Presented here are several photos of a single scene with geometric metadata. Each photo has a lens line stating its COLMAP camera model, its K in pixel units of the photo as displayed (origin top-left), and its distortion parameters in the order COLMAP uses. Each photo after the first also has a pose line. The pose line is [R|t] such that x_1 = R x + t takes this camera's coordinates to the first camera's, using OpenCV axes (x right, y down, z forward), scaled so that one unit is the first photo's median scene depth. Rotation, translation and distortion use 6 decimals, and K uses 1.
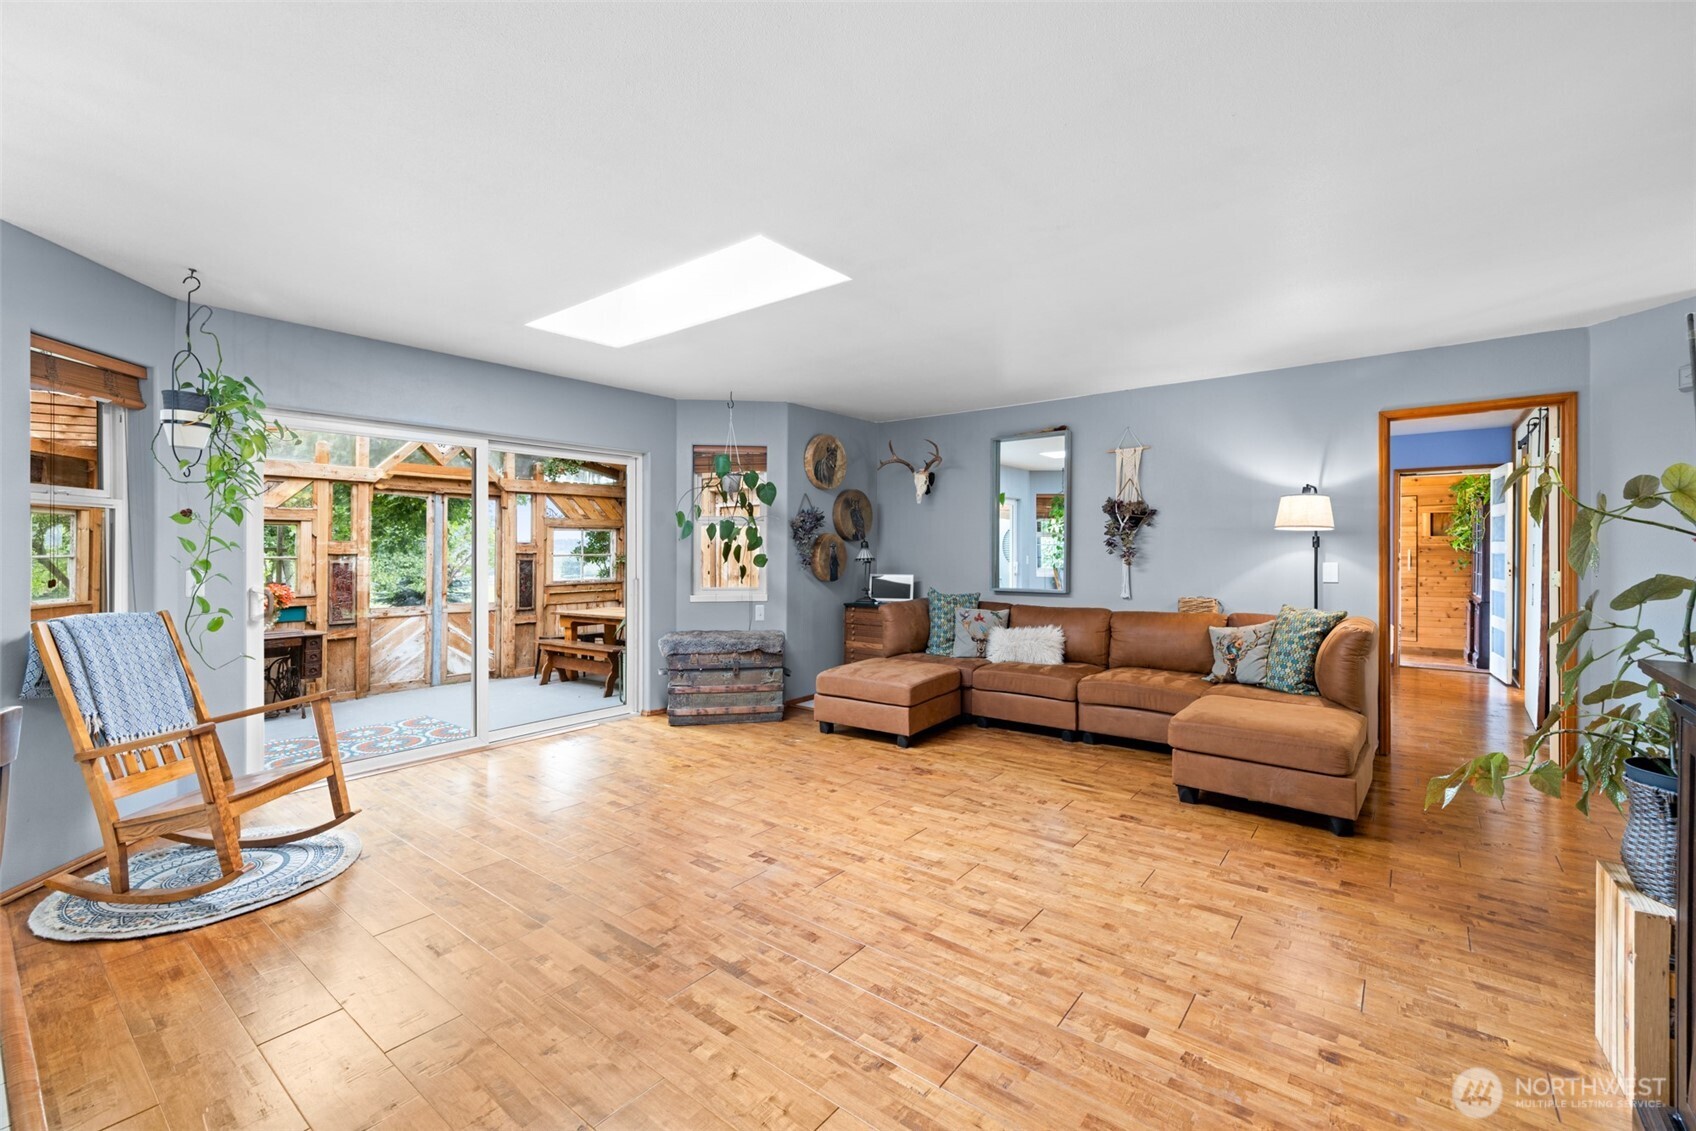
lens RADIAL K [[724.0, 0, 841.4], [0, 724.0, 555.2], [0, 0, 1]] dist [0.002304, -0.000138]
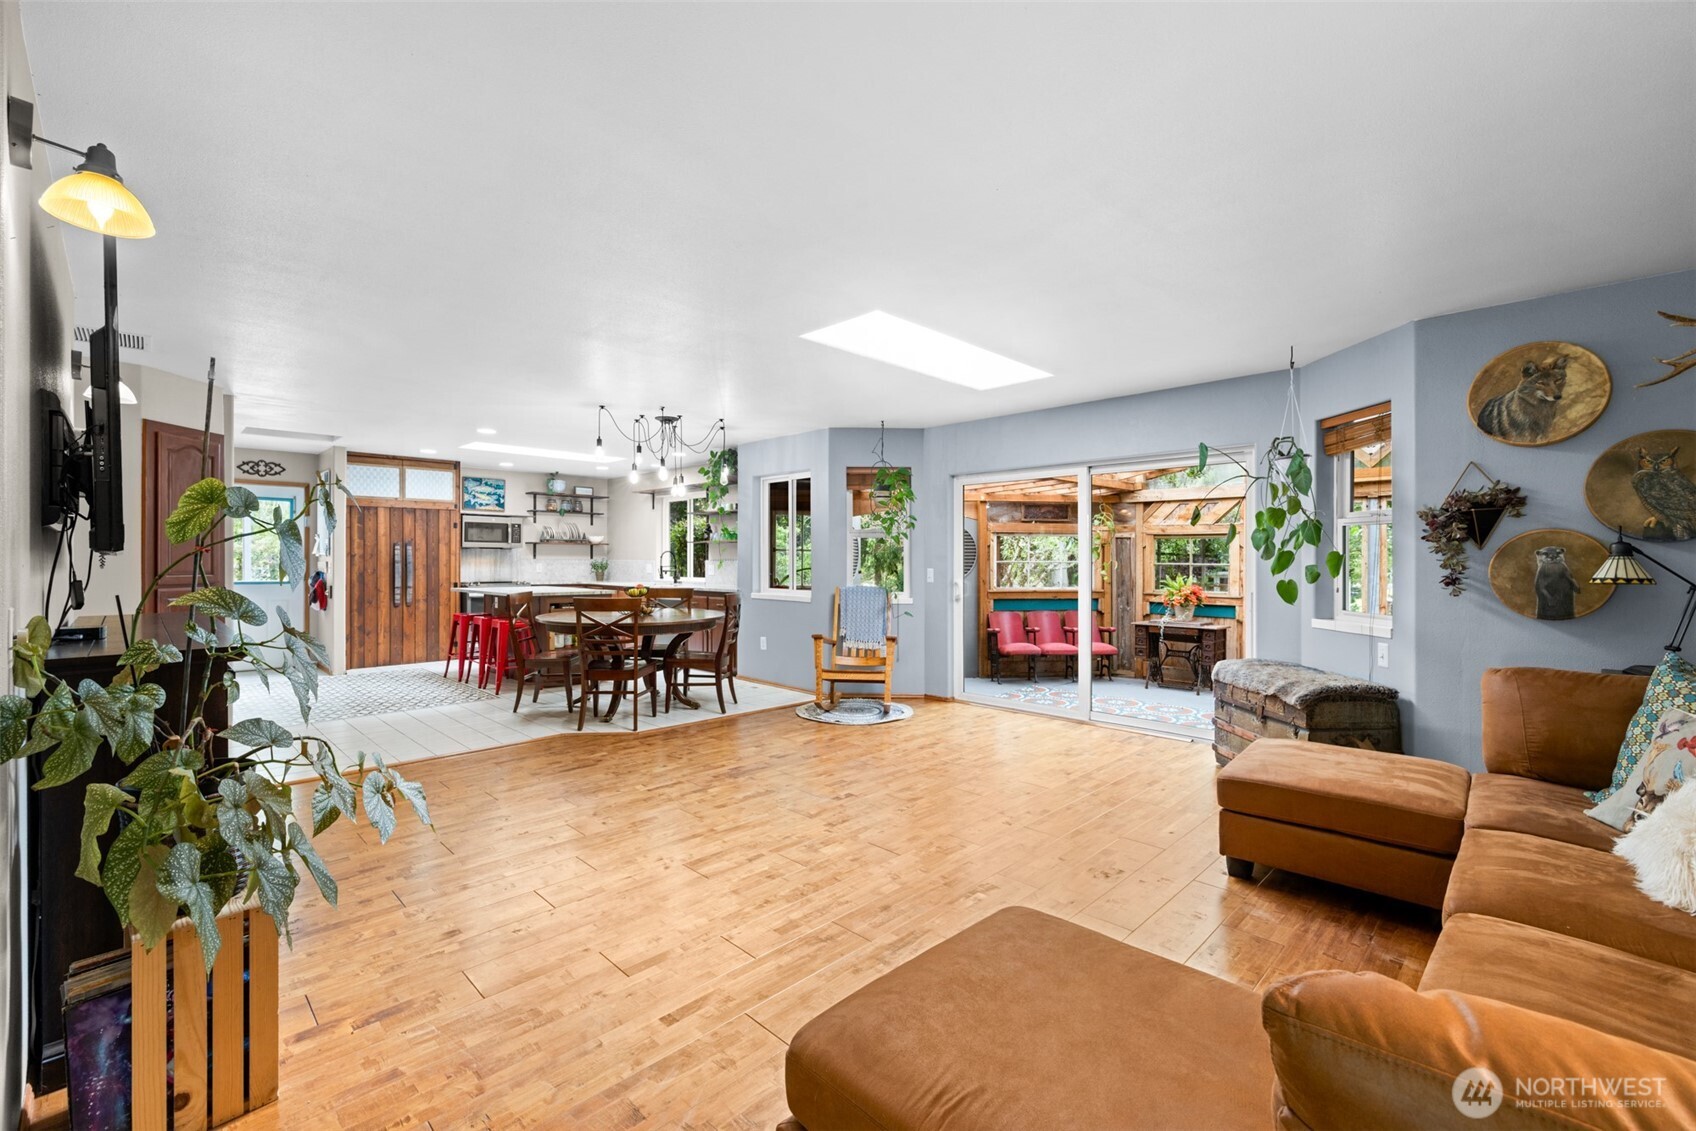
lens RADIAL K [[724.0, 0, 836.5], [0, 724.0, 560.3], [0, 0, 1]] dist [0.002304, -0.000138]
pose [[-0.124170, 0.005879, -0.992244, 1.479424], [-0.008002, 0.999944, 0.006926, -0.017656], [0.992229, 0.008800, -0.124116, 1.438748]]
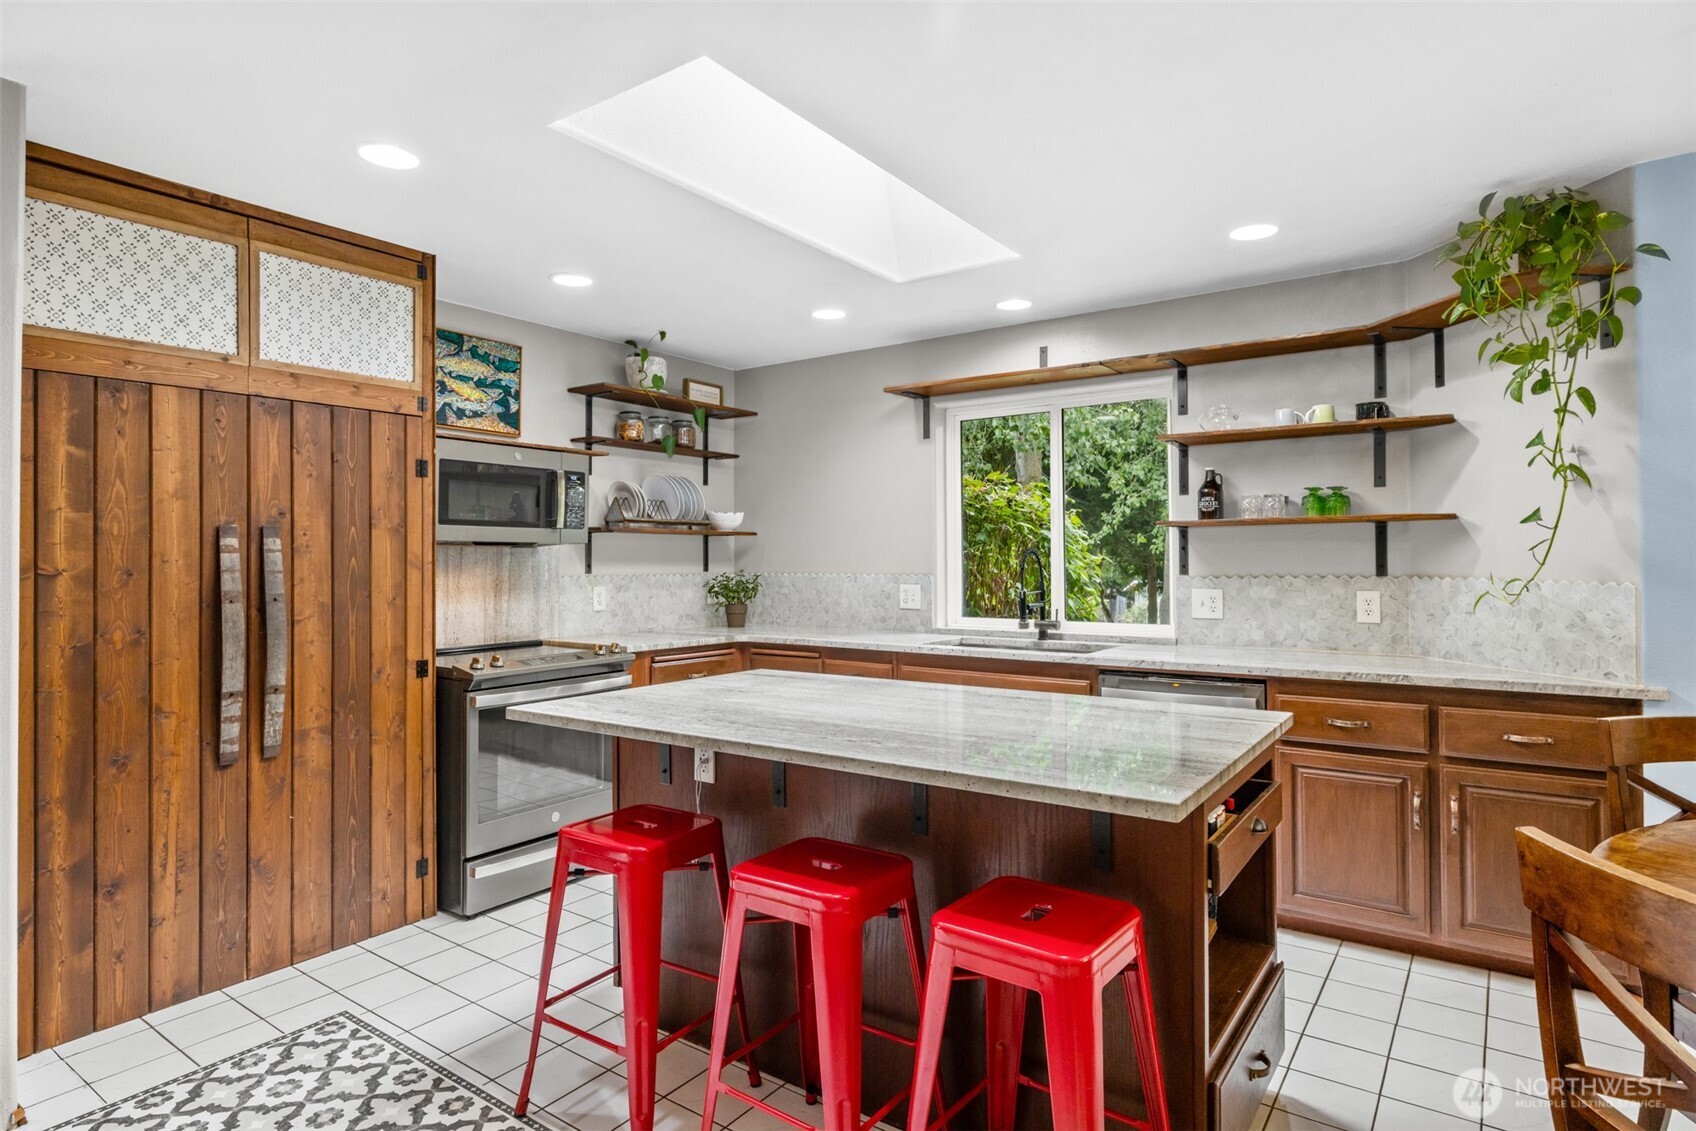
lens RADIAL K [[913.4, 0, 841.6], [0, 913.4, 549.7], [0, 0, 1]] dist [-0.004182, 0.000011]
pose [[0.043089, -0.002530, -0.999068, 0.905185], [-0.003897, 0.999989, -0.002700, -0.020907], [0.999064, 0.004009, 0.043078, 0.922839]]
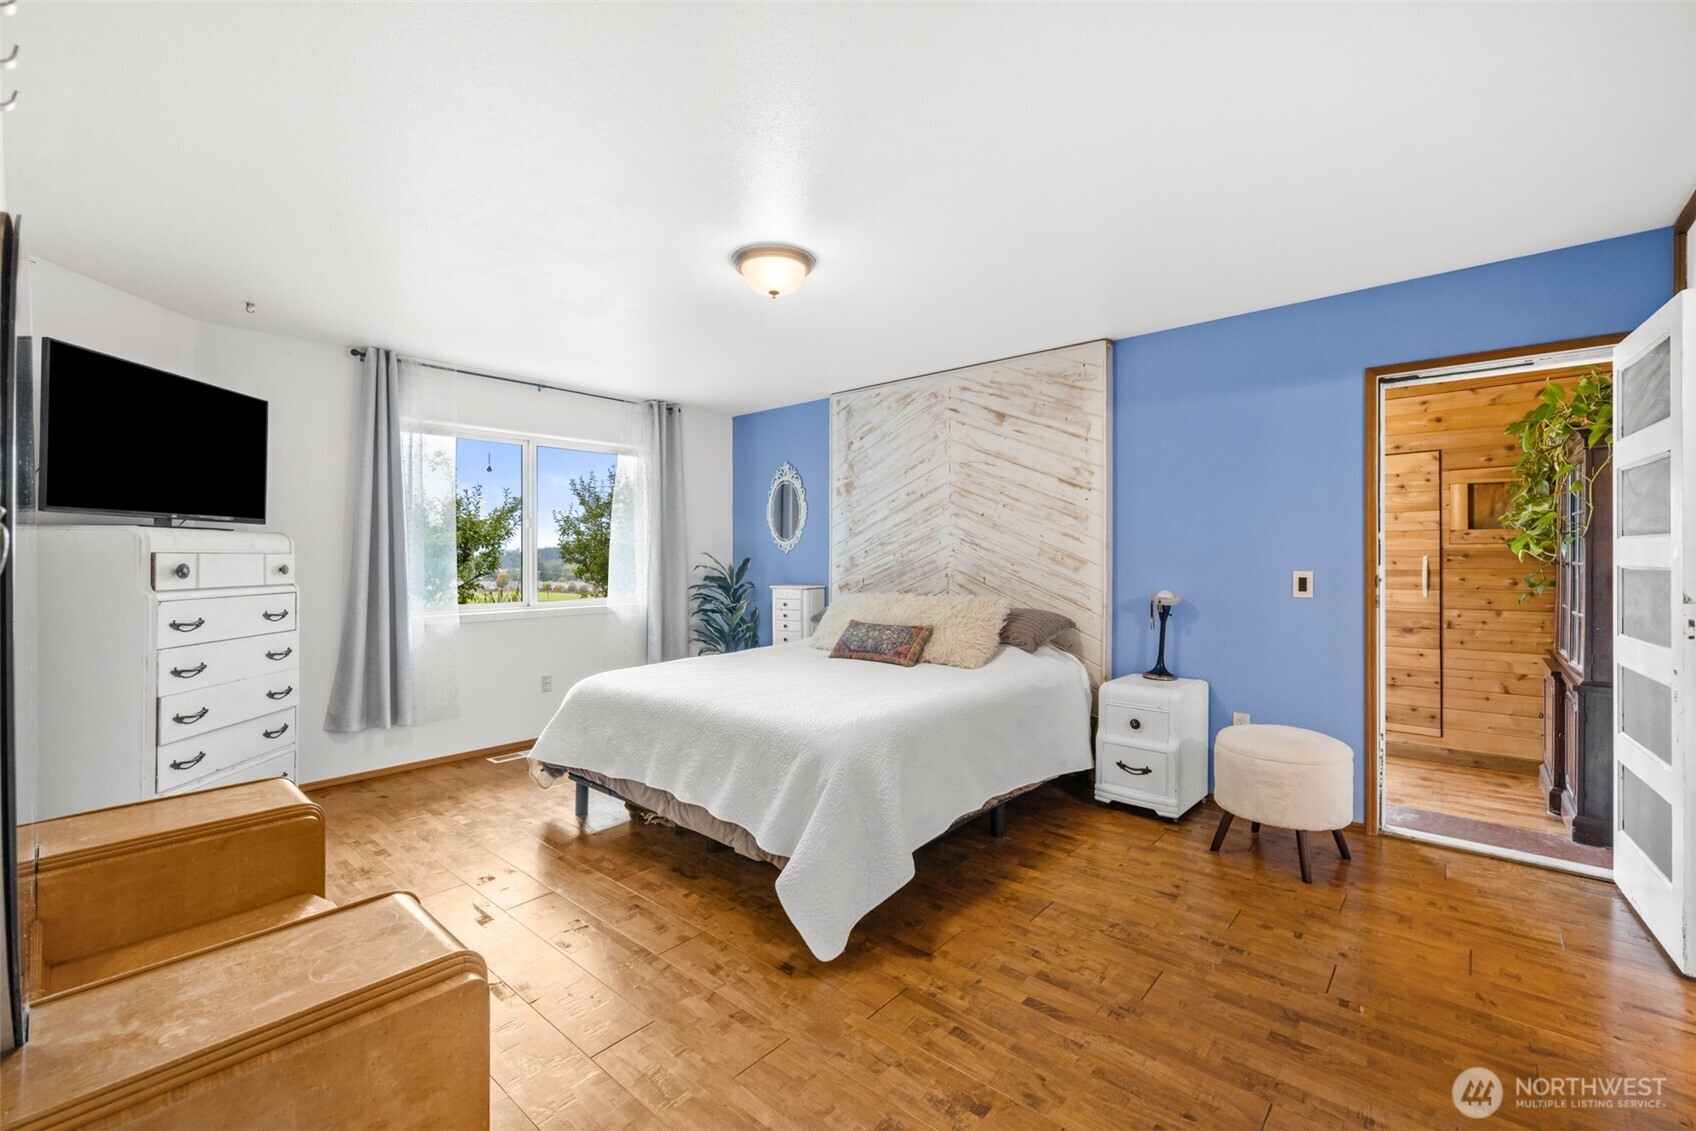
lens RADIAL K [[724.0, 0, 844.9], [0, 724.0, 561.3], [0, 0, 1]] dist [0.002304, -0.000138]
pose [[0.998709, 0.002787, -0.050727, 0.044591], [-0.003293, 0.999946, -0.009889, 0.000216], [0.050697, 0.010043, 0.998664, 0.052216]]
